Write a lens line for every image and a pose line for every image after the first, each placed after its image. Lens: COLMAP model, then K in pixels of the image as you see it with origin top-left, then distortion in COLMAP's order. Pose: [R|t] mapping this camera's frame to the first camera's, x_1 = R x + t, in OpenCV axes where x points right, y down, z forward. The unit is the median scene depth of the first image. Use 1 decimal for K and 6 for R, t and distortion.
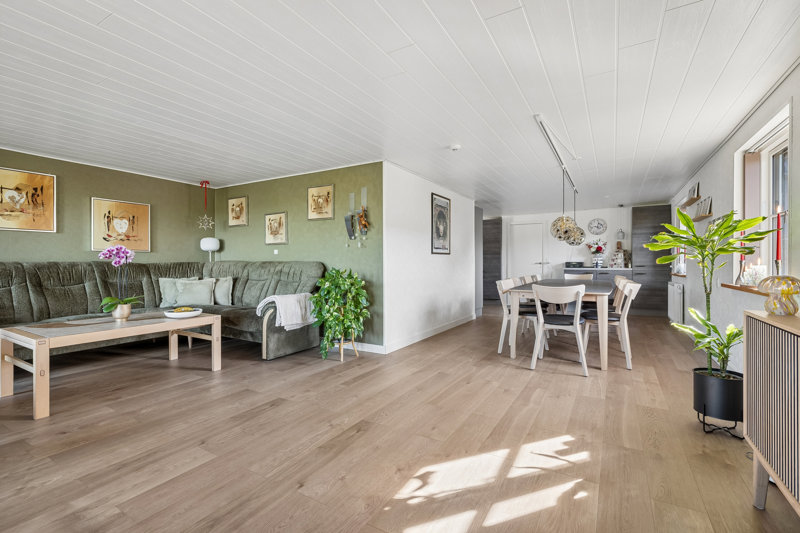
lens RADIAL K [[353.8, 0, 400.0], [0, 353.8, 266.5], [0, 0, 1]] dist [-0.000891, 0.000079]
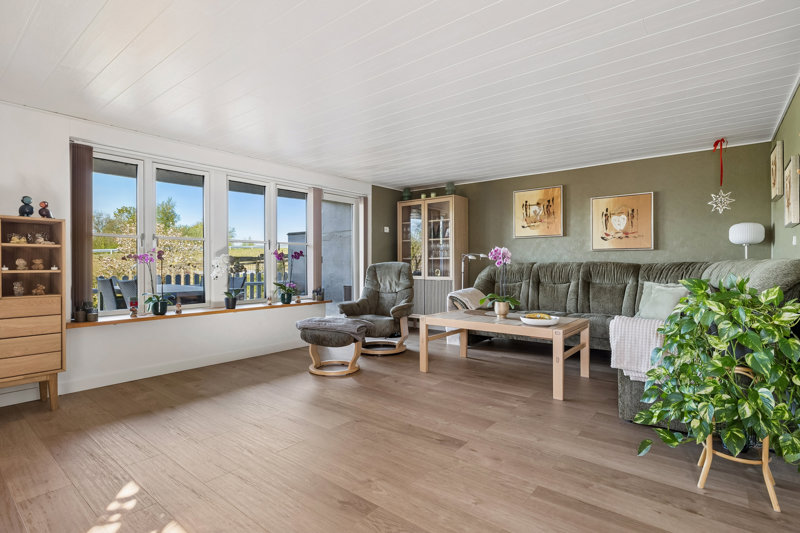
lens RADIAL K [[400.4, 0, 400.0], [0, 400.4, 266.5], [0, 0, 1]] dist [-0.001426, -0.000226]
pose [[-0.136078, 0.006596, -0.990676, 0.414258], [-0.008378, 0.999934, 0.007808, -0.006402], [0.990663, 0.009362, -0.136014, 0.774307]]
